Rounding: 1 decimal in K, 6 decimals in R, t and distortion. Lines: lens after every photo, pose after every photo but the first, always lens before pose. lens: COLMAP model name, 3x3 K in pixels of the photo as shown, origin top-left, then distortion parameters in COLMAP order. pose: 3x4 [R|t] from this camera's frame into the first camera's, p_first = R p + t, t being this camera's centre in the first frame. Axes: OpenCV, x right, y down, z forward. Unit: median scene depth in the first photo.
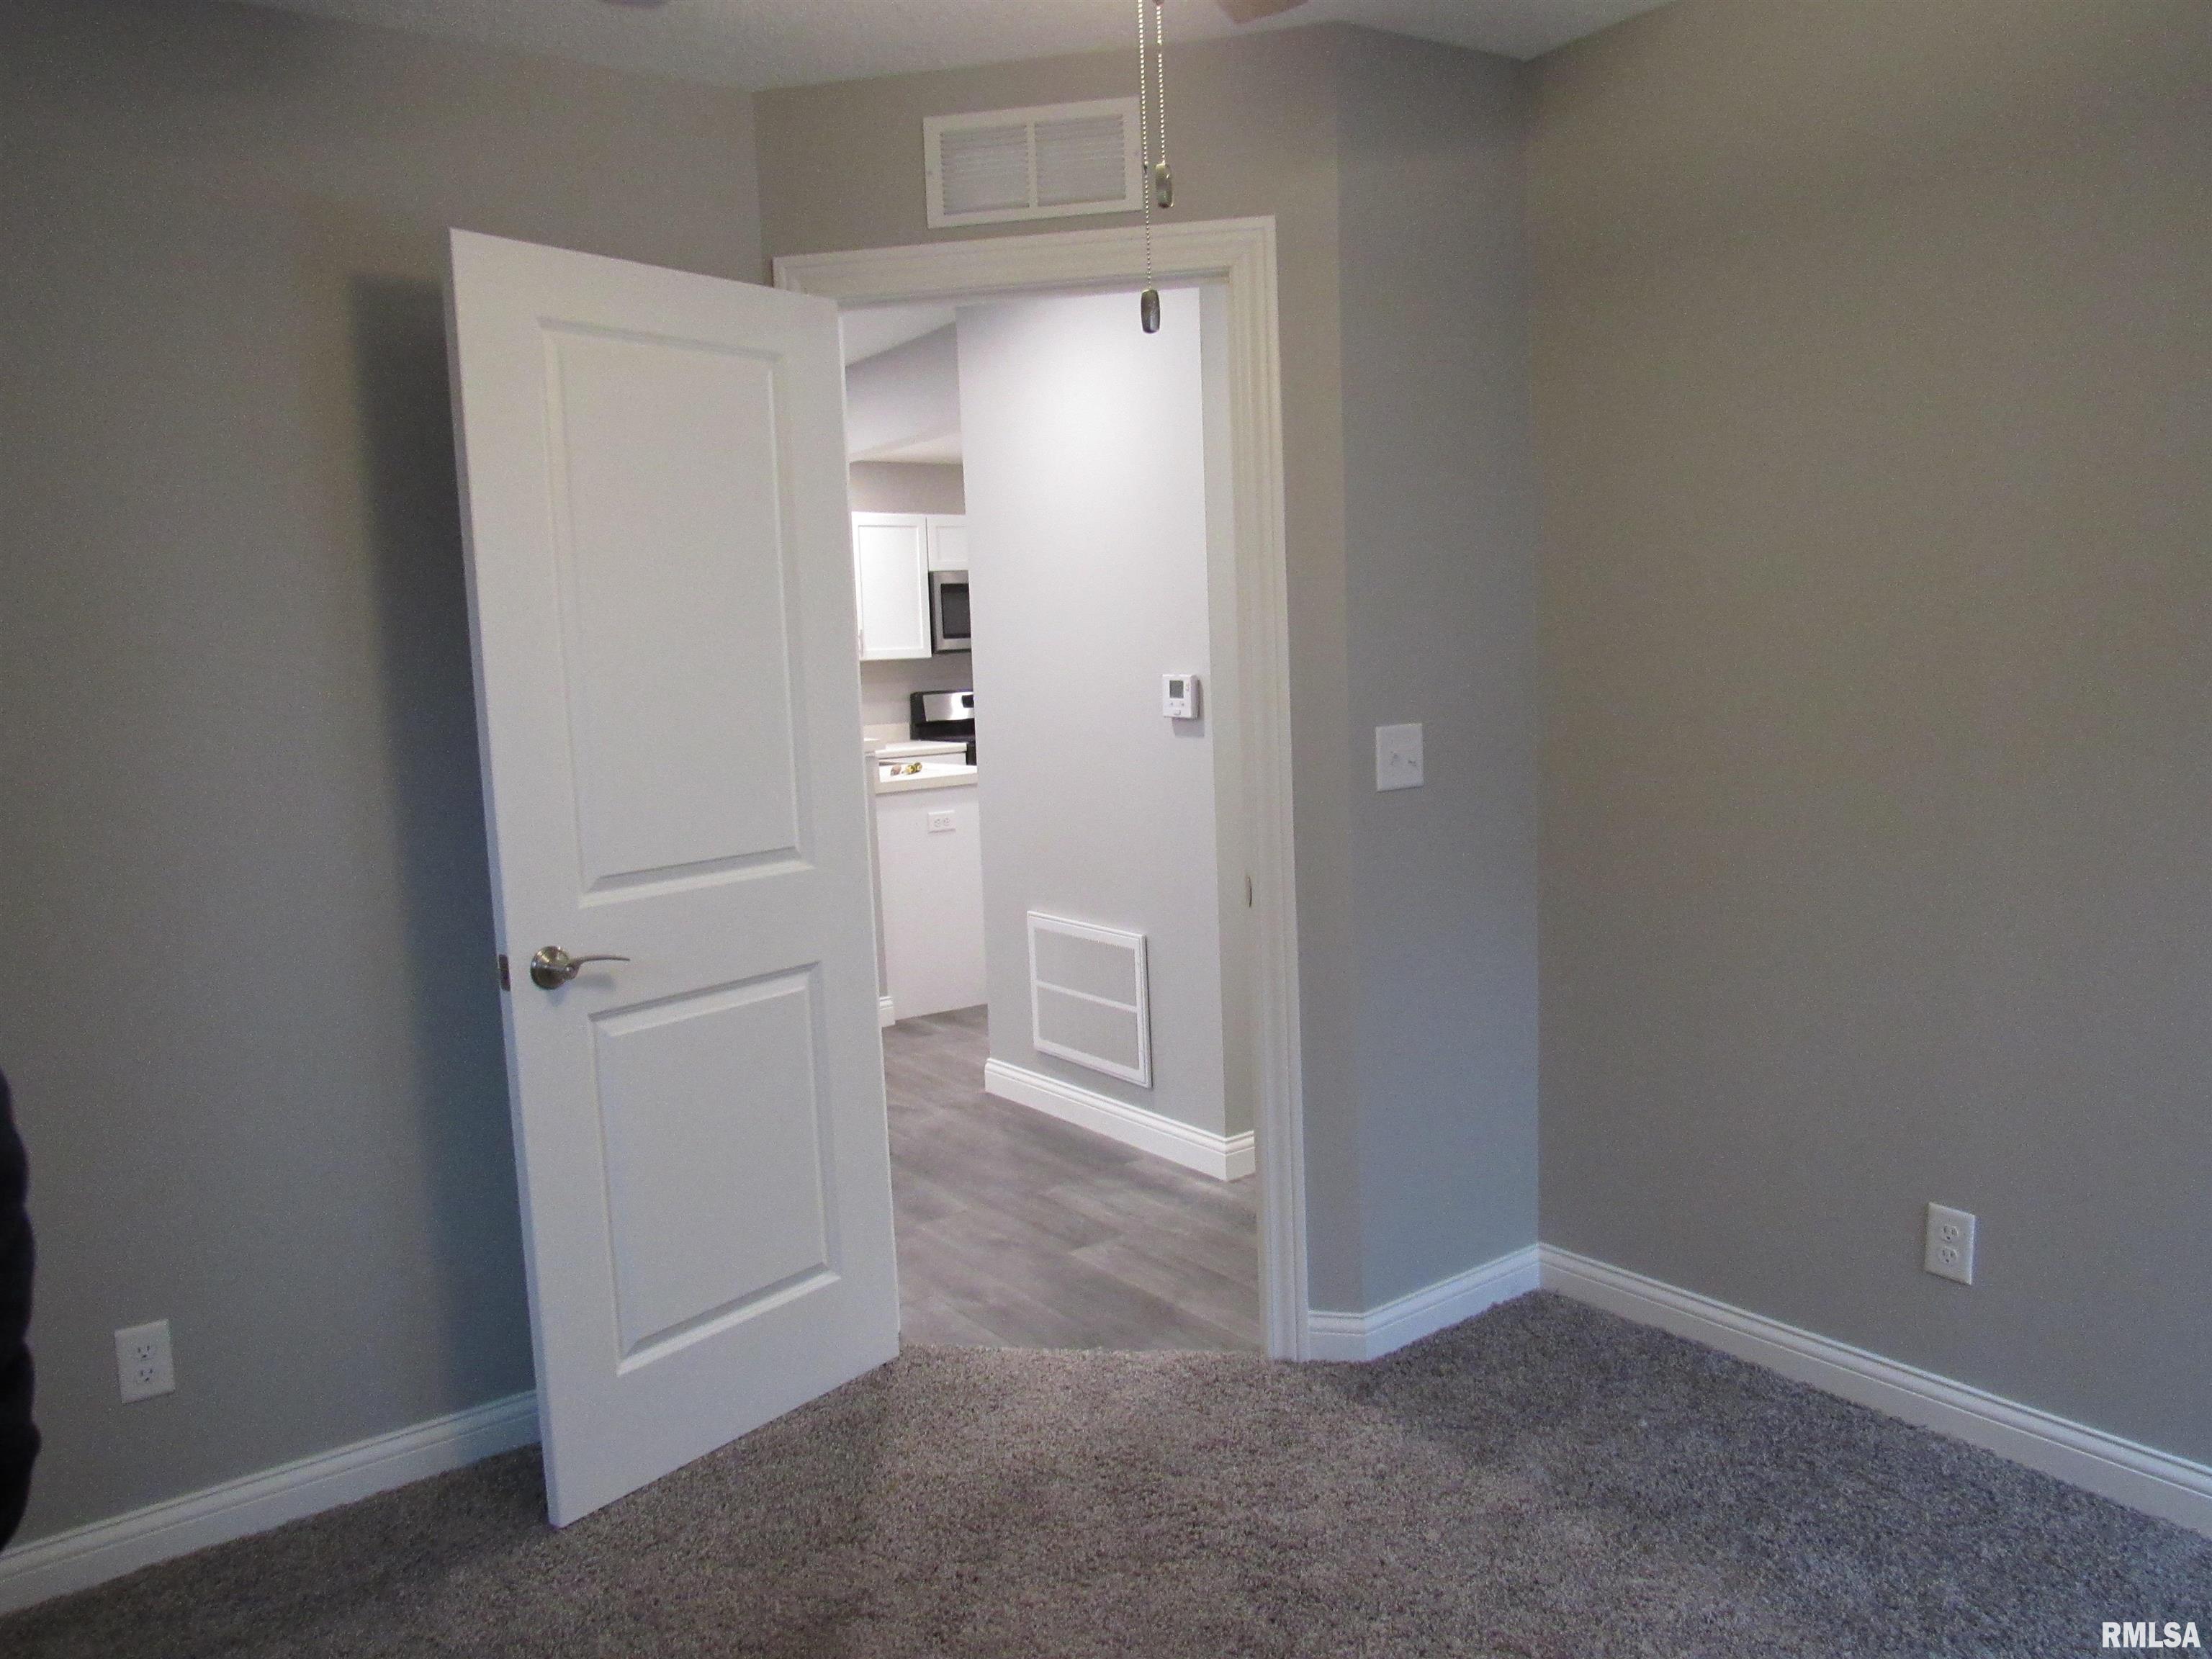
lens RADIAL K [[1579.4, 0, 1104.9], [0, 1579.4, 834.8], [0, 0, 1]] dist [0.034573, 0.002976]
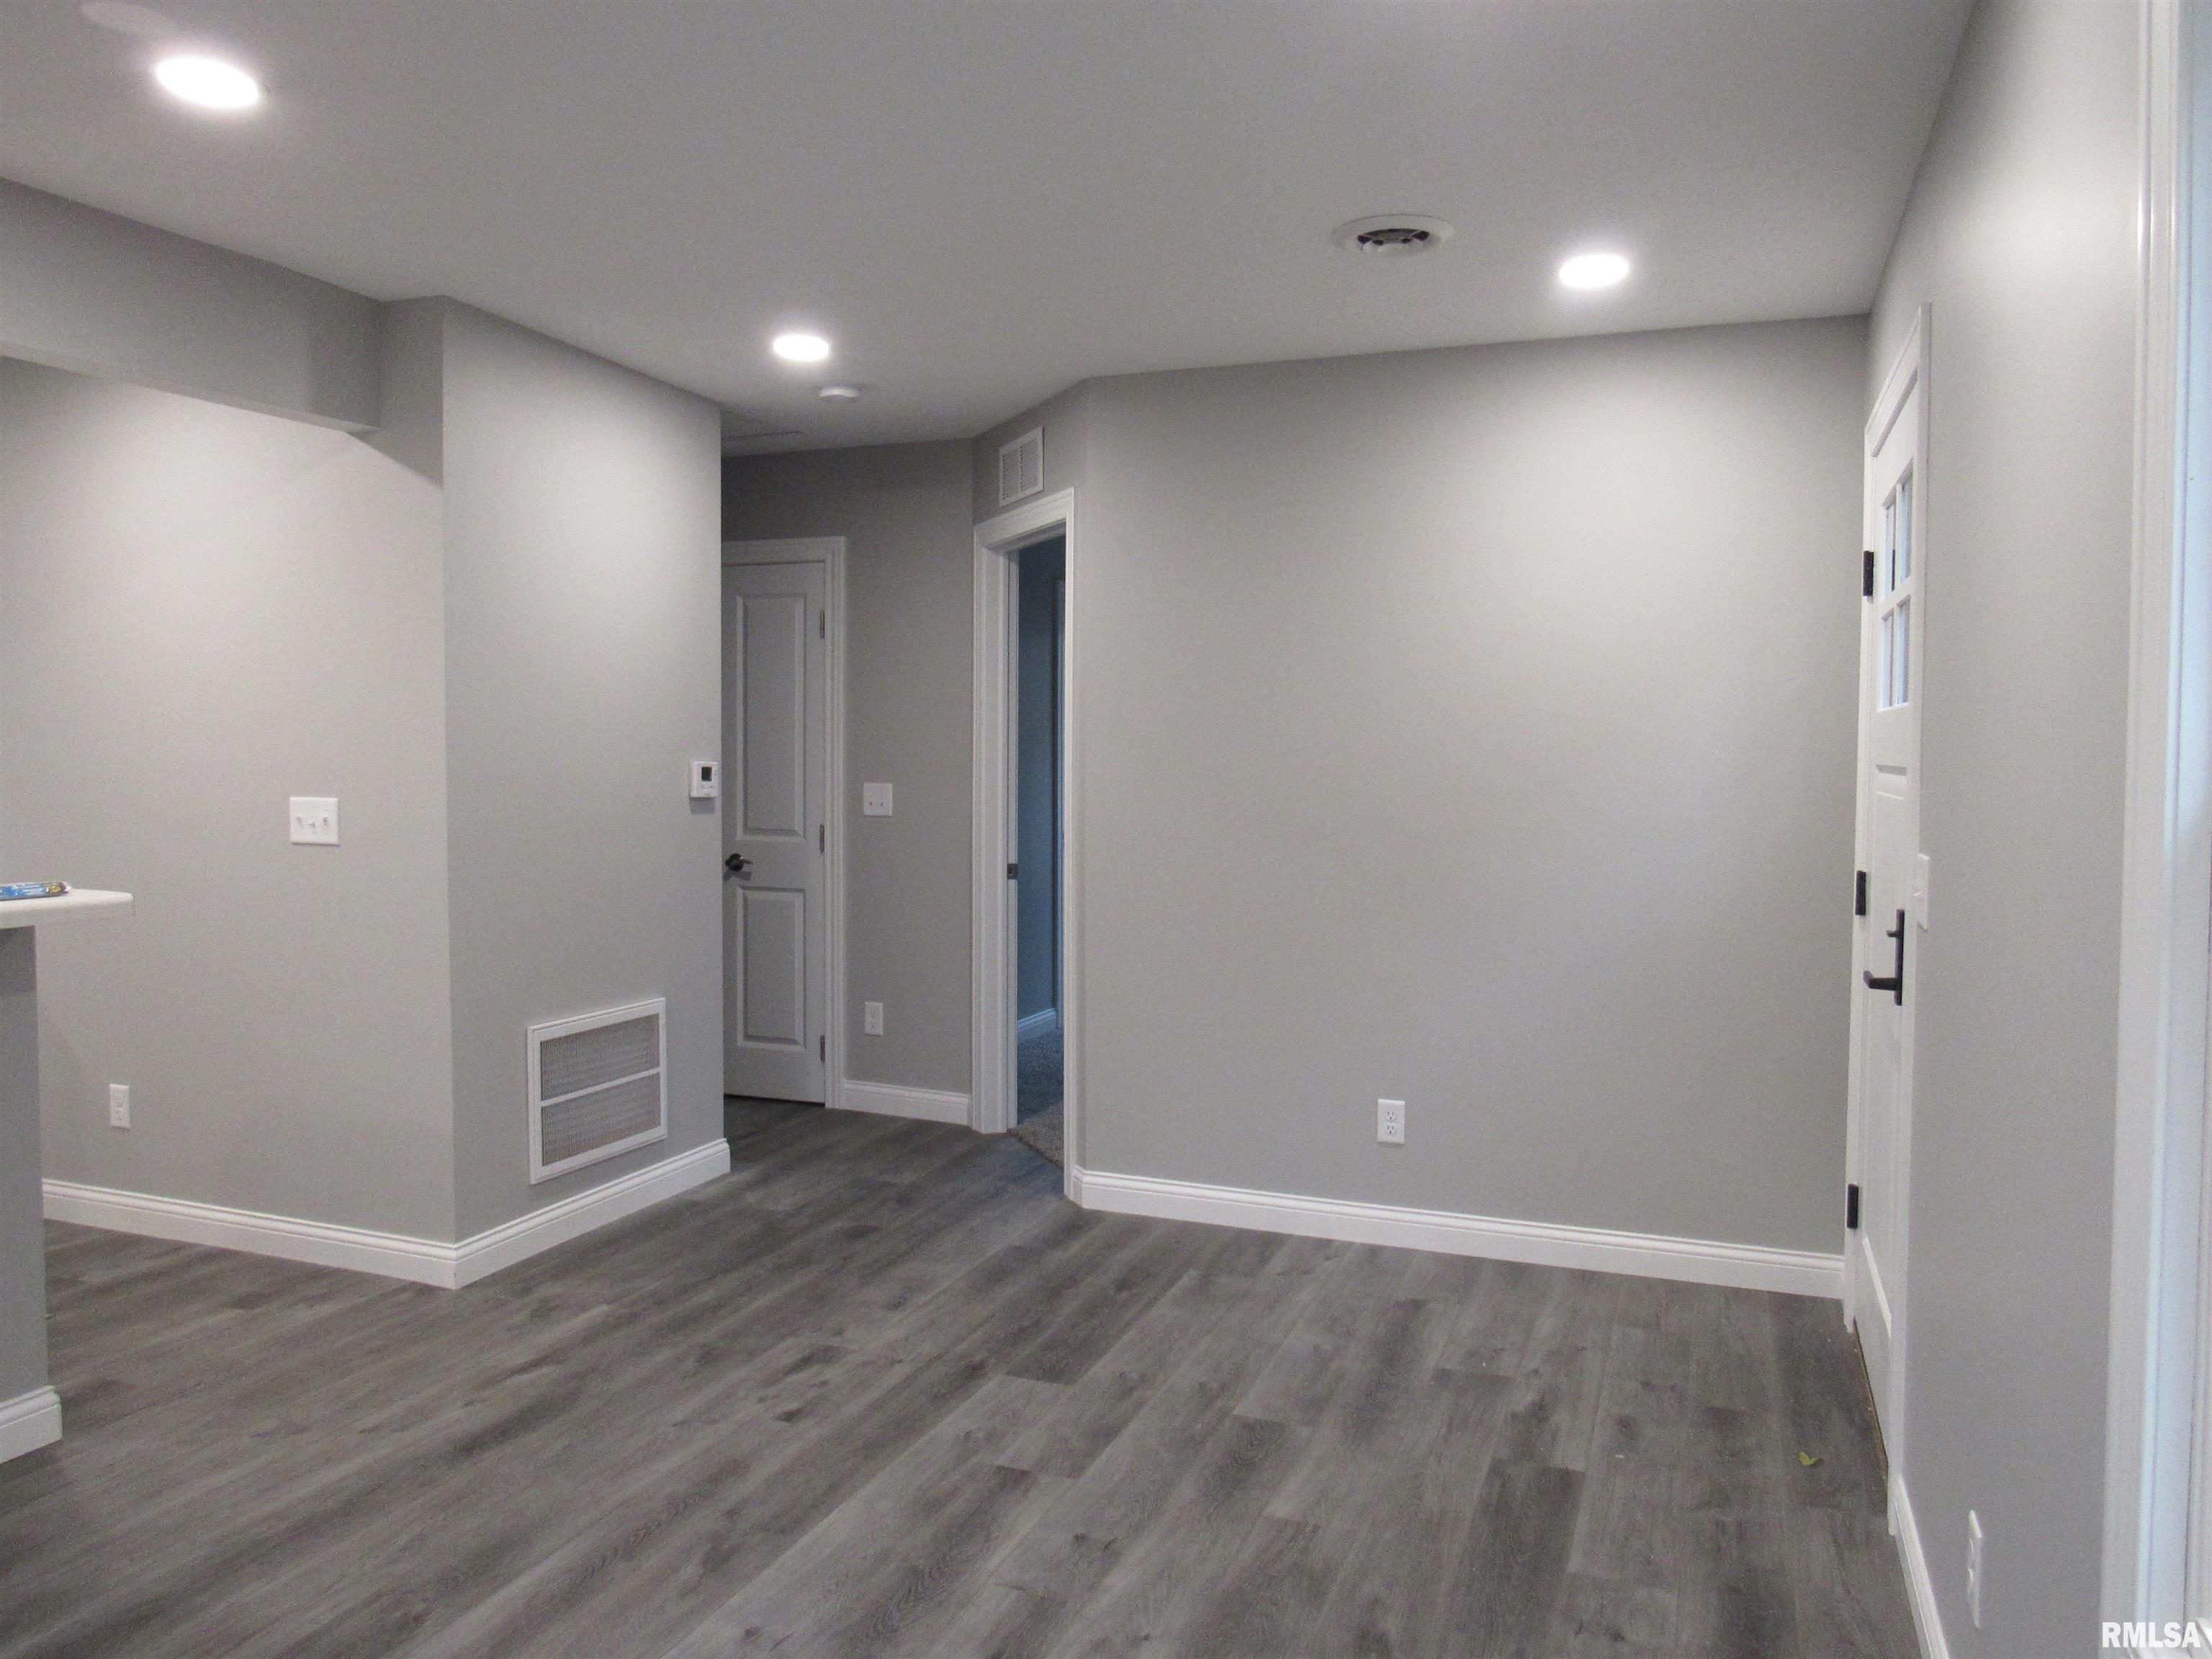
lens RADIAL K [[1579.4, 0, 1105.7], [0, 1579.4, 827.1], [0, 0, 1]] dist [0.034573, 0.002976]
pose [[-0.537265, -0.001318, 0.843412, -1.069753], [0.118561, 0.989951, 0.077072, -0.102374], [-0.835038, 0.141404, -0.531710, 1.309740]]
